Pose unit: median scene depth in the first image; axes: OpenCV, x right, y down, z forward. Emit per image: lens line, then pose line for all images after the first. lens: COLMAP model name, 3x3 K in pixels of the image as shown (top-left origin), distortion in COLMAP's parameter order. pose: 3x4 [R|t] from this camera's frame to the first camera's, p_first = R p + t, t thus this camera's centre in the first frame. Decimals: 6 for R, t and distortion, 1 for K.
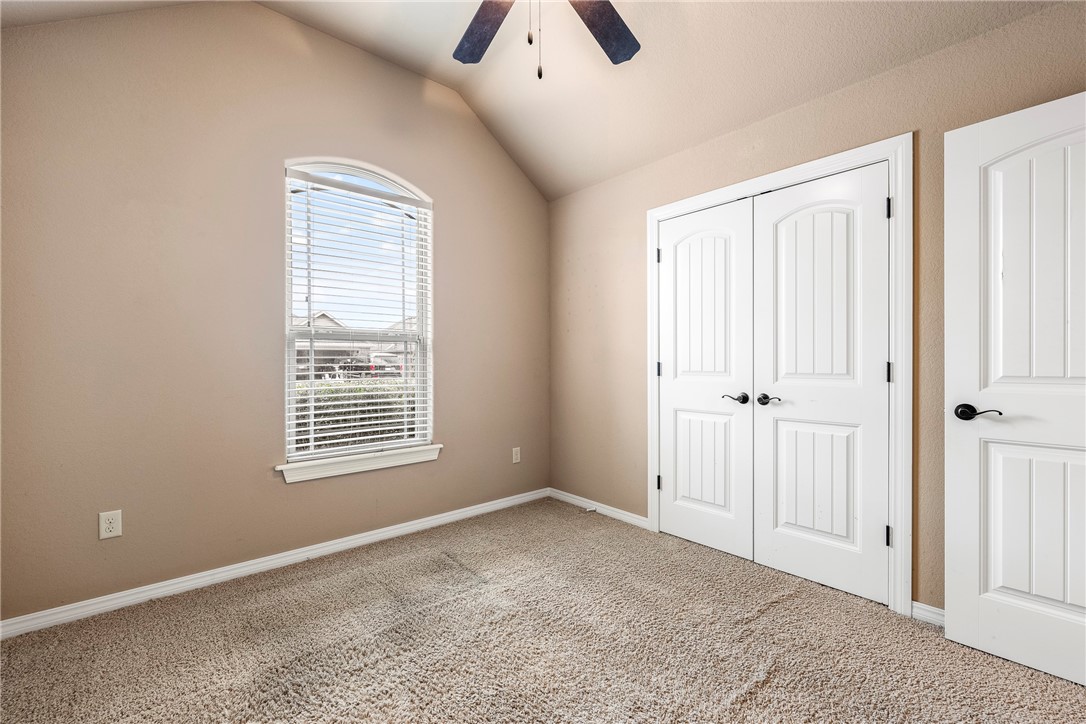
lens RADIAL K [[458.5, 0, 543.0], [0, 458.5, 362.0], [0, 0, 1]] dist [0.000677, 0.000024]
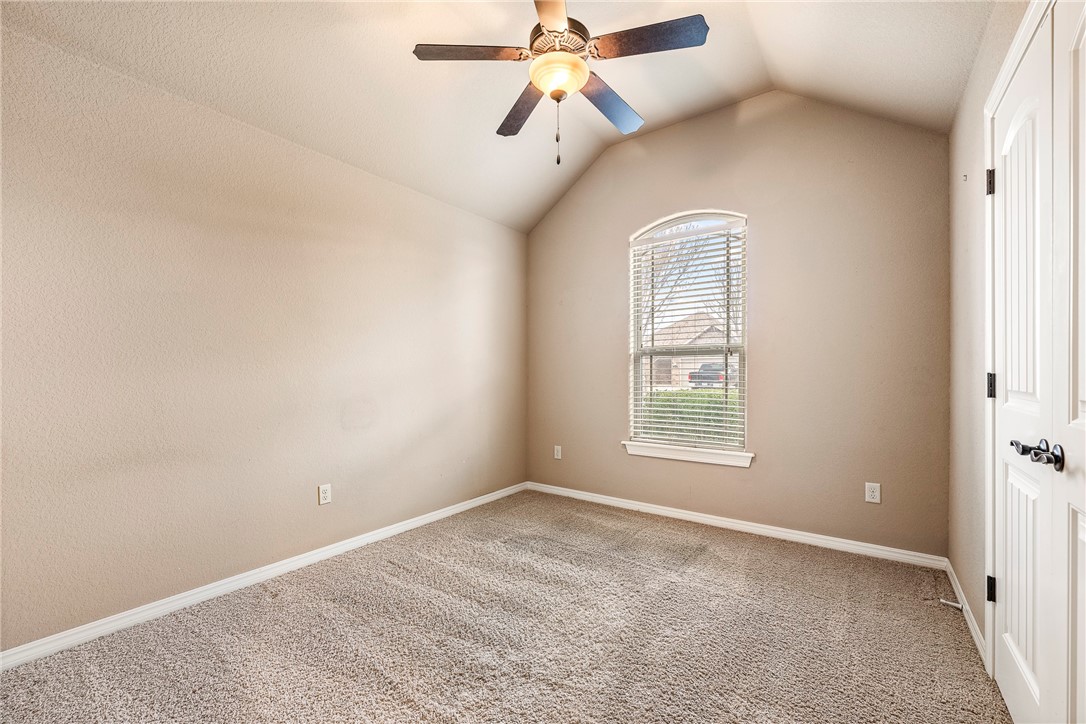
lens RADIAL K [[441.8, 0, 542.3], [0, 441.8, 370.8], [0, 0, 1]] dist [0.000208, 0.000029]
pose [[0.219807, -0.002926, -0.975539, 0.744622], [0.000641, 0.999996, -0.002855, -0.001362], [0.975543, 0.000002, 0.219808, 0.393443]]
